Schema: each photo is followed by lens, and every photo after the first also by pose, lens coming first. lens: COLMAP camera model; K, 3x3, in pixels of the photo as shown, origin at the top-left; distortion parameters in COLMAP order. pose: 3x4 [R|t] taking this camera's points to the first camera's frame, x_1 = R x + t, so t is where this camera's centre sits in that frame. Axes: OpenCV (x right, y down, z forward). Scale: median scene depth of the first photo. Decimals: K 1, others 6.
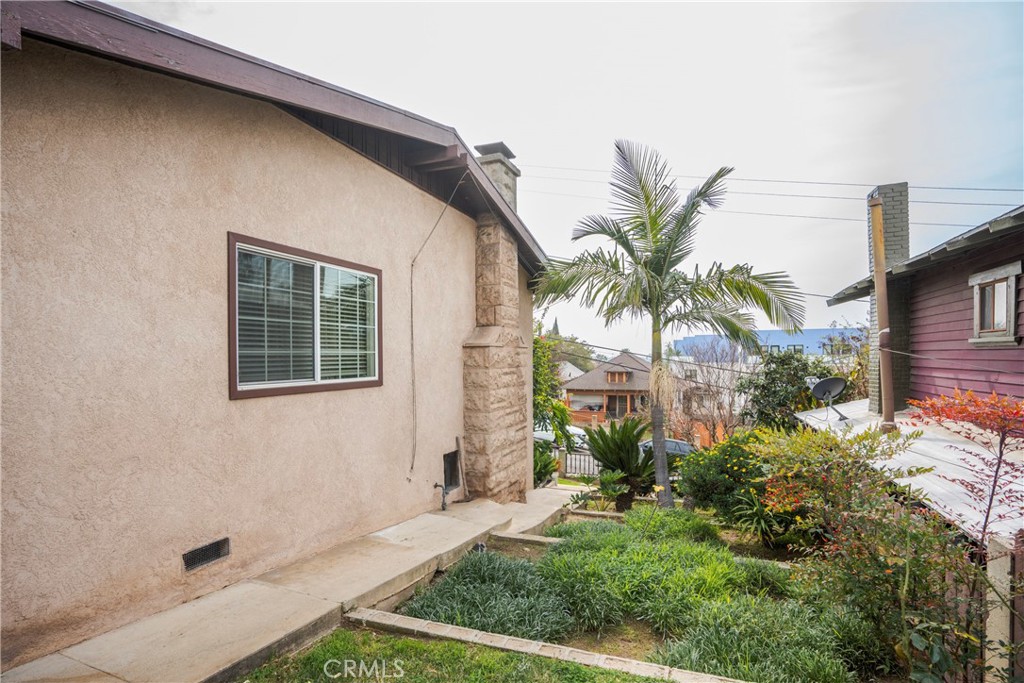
lens RADIAL K [[522.3, 0, 511.2], [0, 522.3, 364.9], [0, 0, 1]] dist [-0.054830, 0.028231]
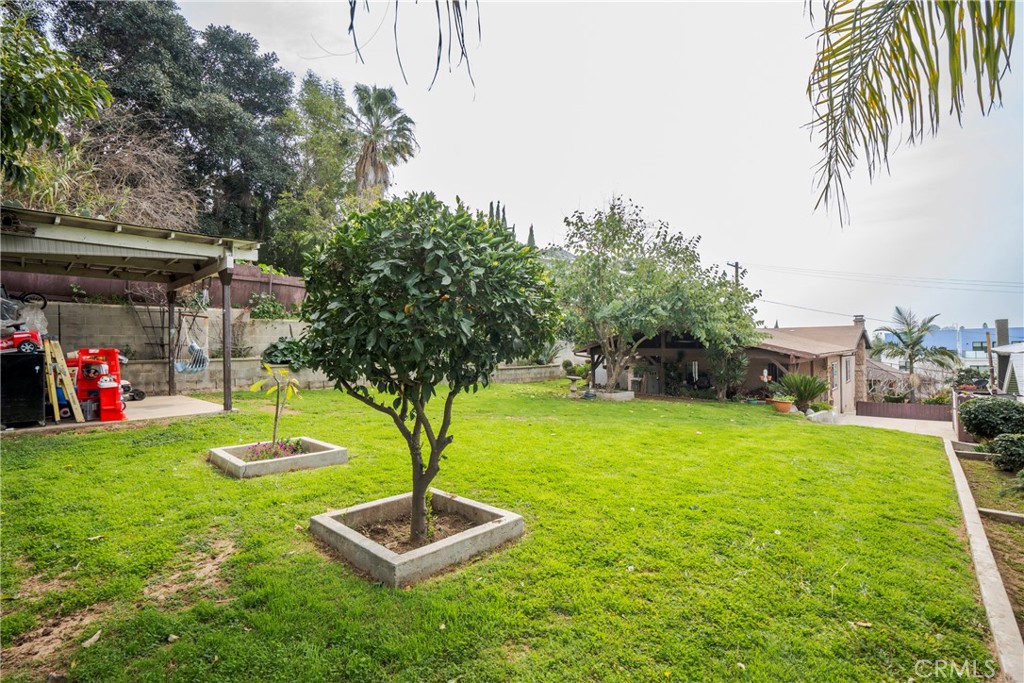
lens RADIAL K [[472.3, 0, 508.1], [0, 472.3, 341.7], [0, 0, 1]] dist [-0.051603, 0.018269]
pose [[0.931788, -0.010429, -0.362853, -1.140008], [0.003005, 0.999775, -0.021016, -0.169357], [0.362990, 0.018492, 0.931609, -2.872611]]
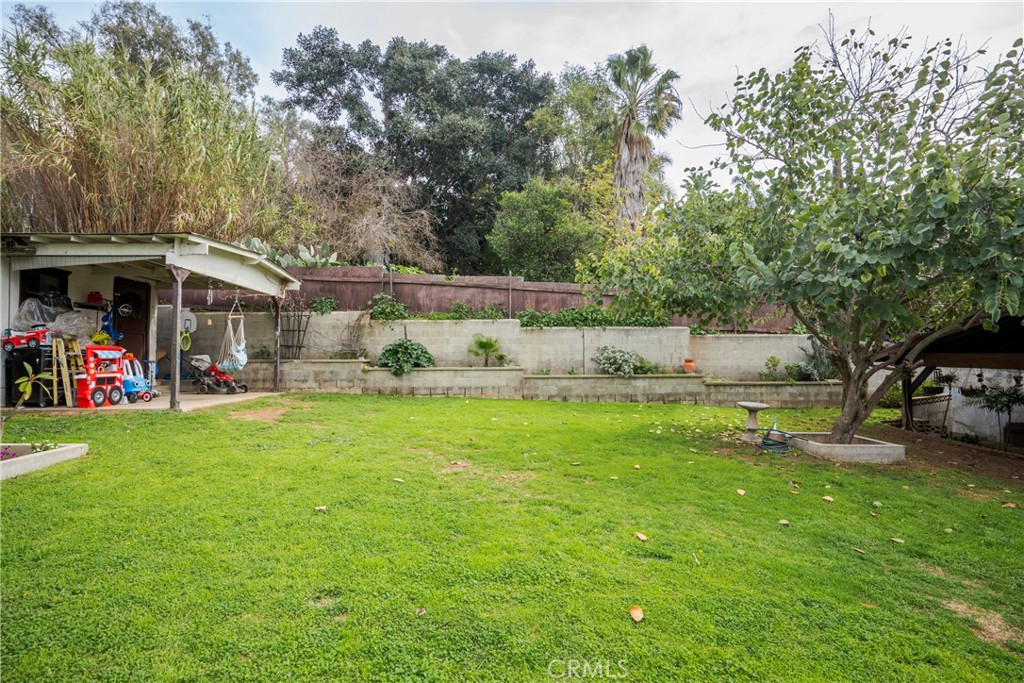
lens RADIAL K [[486.6, 0, 512.0], [0, 486.6, 341.5], [0, 0, 1]] dist [-0.057802, 0.021514]
pose [[0.409036, -0.028873, -0.912062, -0.886269], [-0.011349, 0.999261, -0.036723, -0.159024], [0.912448, 0.025371, 0.408406, -2.034284]]
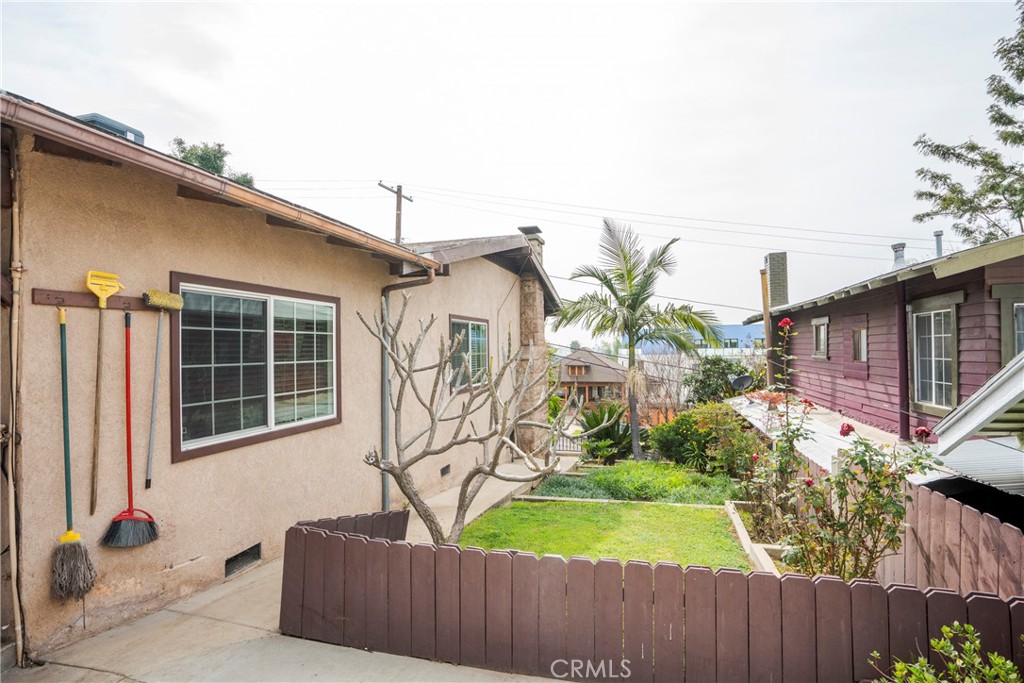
lens RADIAL K [[526.9, 0, 512.0], [0, 526.9, 341.5], [0, 0, 1]] dist [-0.066521, 0.030001]
pose [[0.994796, -0.002244, 0.101866, -0.239028], [0.004988, 0.999631, -0.026686, -0.042662], [-0.101769, 0.027055, 0.994440, -0.516402]]
